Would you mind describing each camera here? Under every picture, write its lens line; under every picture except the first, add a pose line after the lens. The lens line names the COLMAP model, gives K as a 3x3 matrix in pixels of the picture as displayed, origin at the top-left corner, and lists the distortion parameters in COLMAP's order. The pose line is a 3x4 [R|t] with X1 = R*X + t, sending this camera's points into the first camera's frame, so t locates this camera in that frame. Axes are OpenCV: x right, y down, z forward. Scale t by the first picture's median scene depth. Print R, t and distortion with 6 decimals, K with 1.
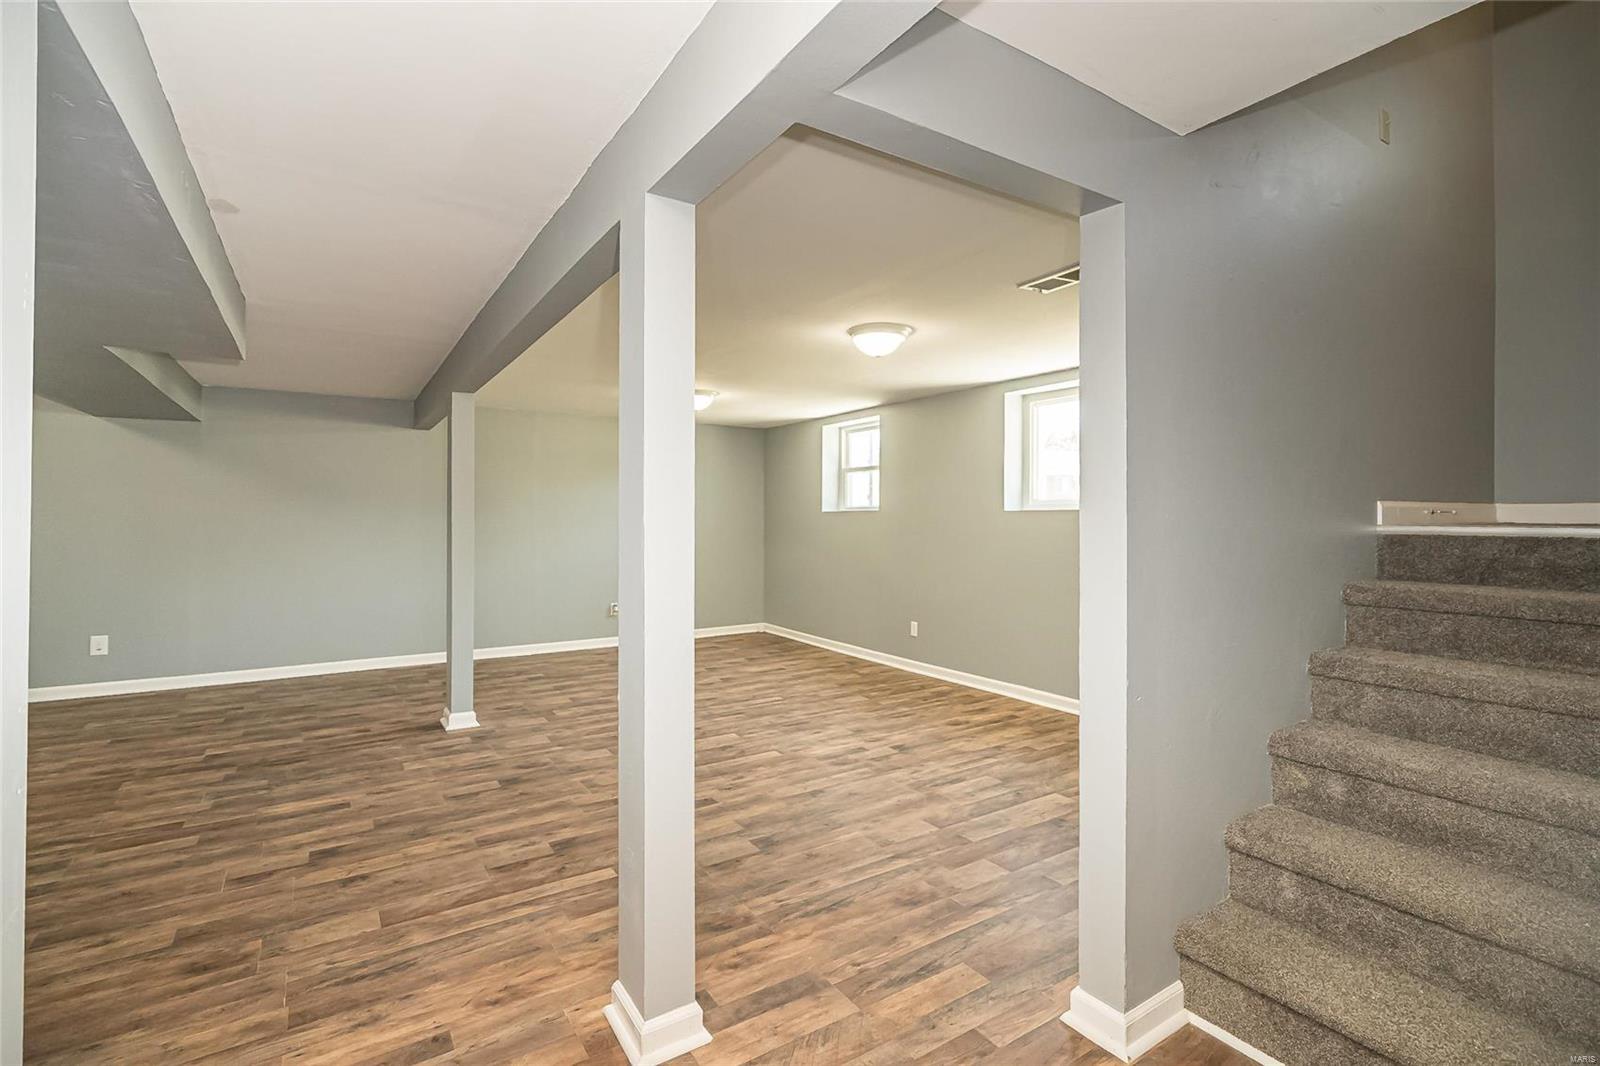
lens RADIAL K [[715.5, 0, 800.0], [0, 715.5, 533.0], [0, 0, 1]] dist [0.002085, 0.000113]
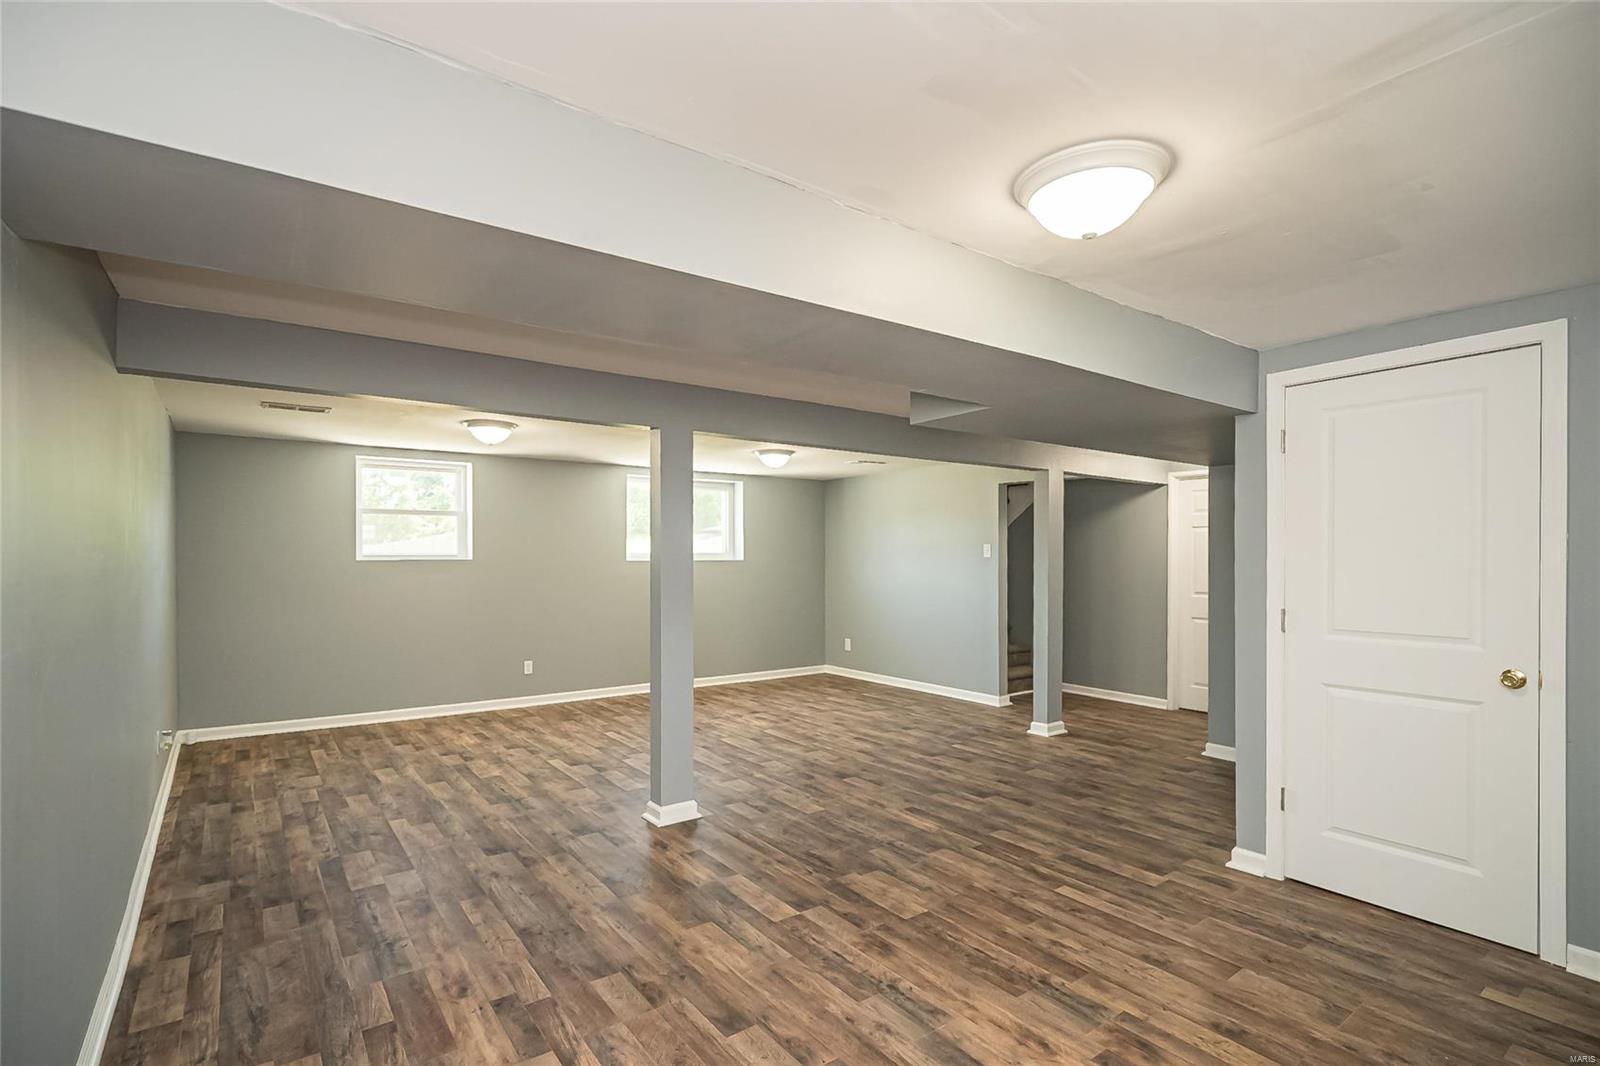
lens RADIAL K [[754.5, 0, 774.9], [0, 754.5, 557.9], [0, 0, 1]] dist [-0.001830, -0.000040]
pose [[-0.028899, -0.003416, 0.999576, -1.651448], [0.019339, 0.999805, 0.003976, -0.047990], [-0.999395, 0.019445, -0.028828, 1.088973]]
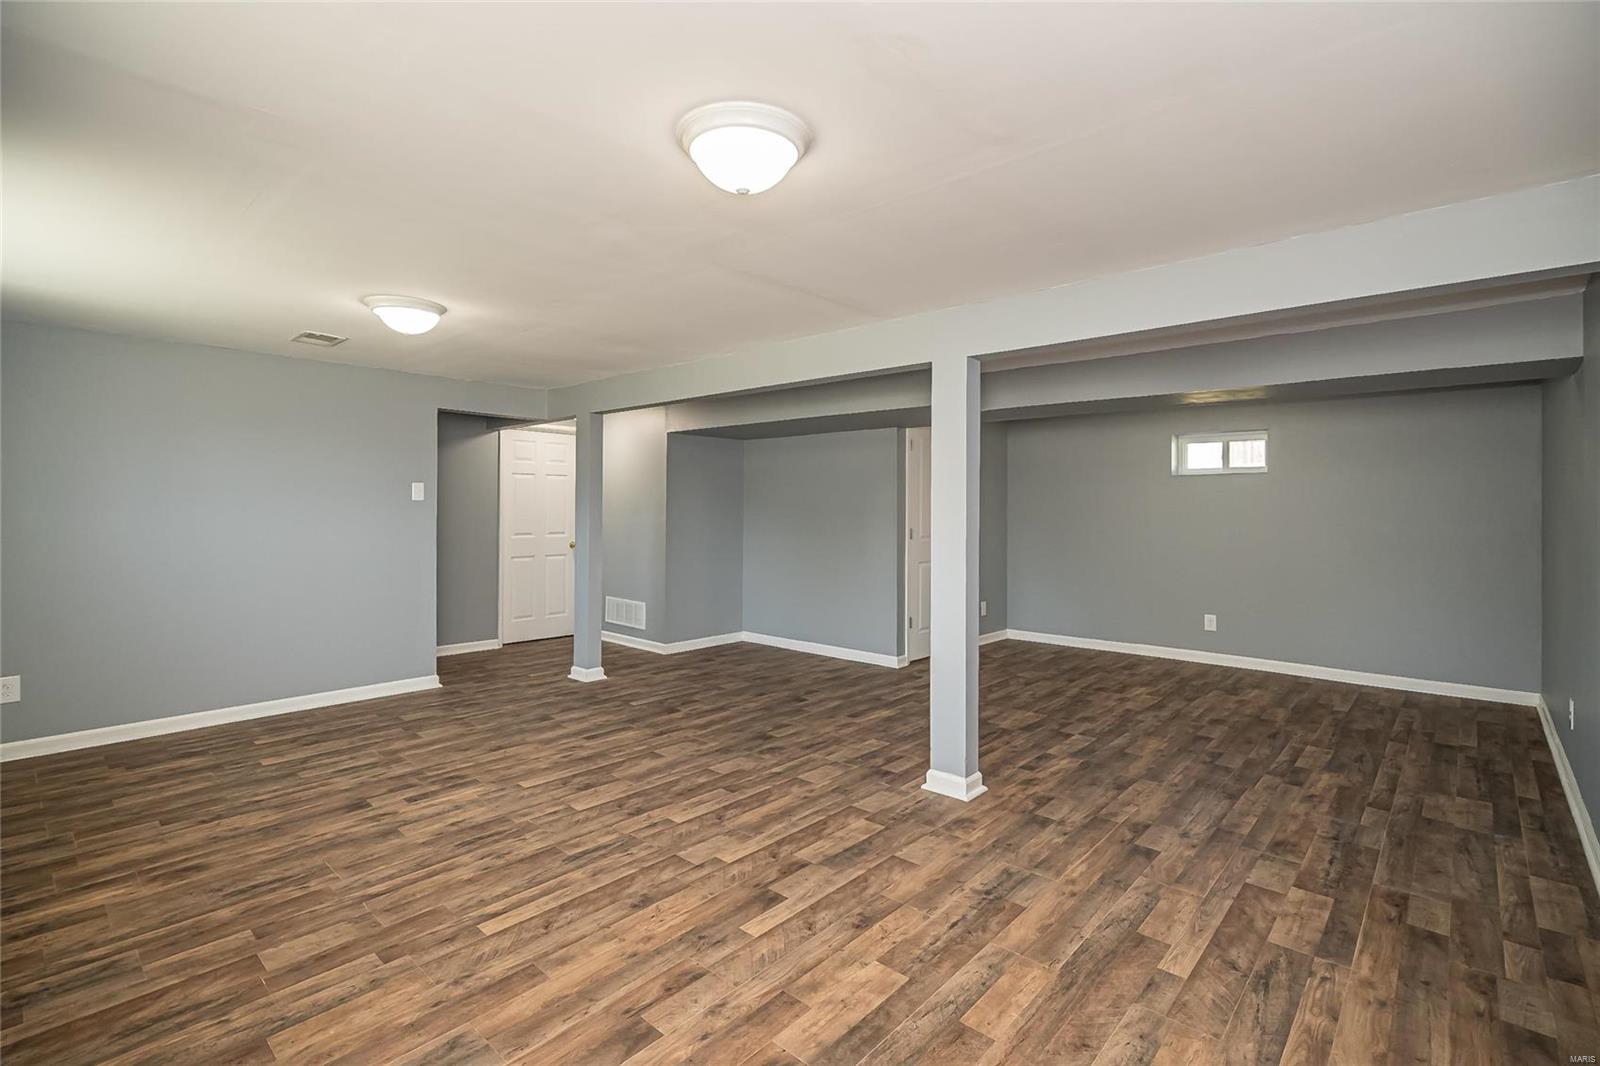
lens RADIAL K [[740.9, 0, 796.9], [0, 740.9, 513.1], [0, 0, 1]] dist [-0.001155, -0.000101]
pose [[-0.969940, -0.005017, -0.243293, -0.143689], [-0.012283, 0.999522, 0.028357, -0.059729], [0.243035, 0.030493, -0.969538, 2.081356]]
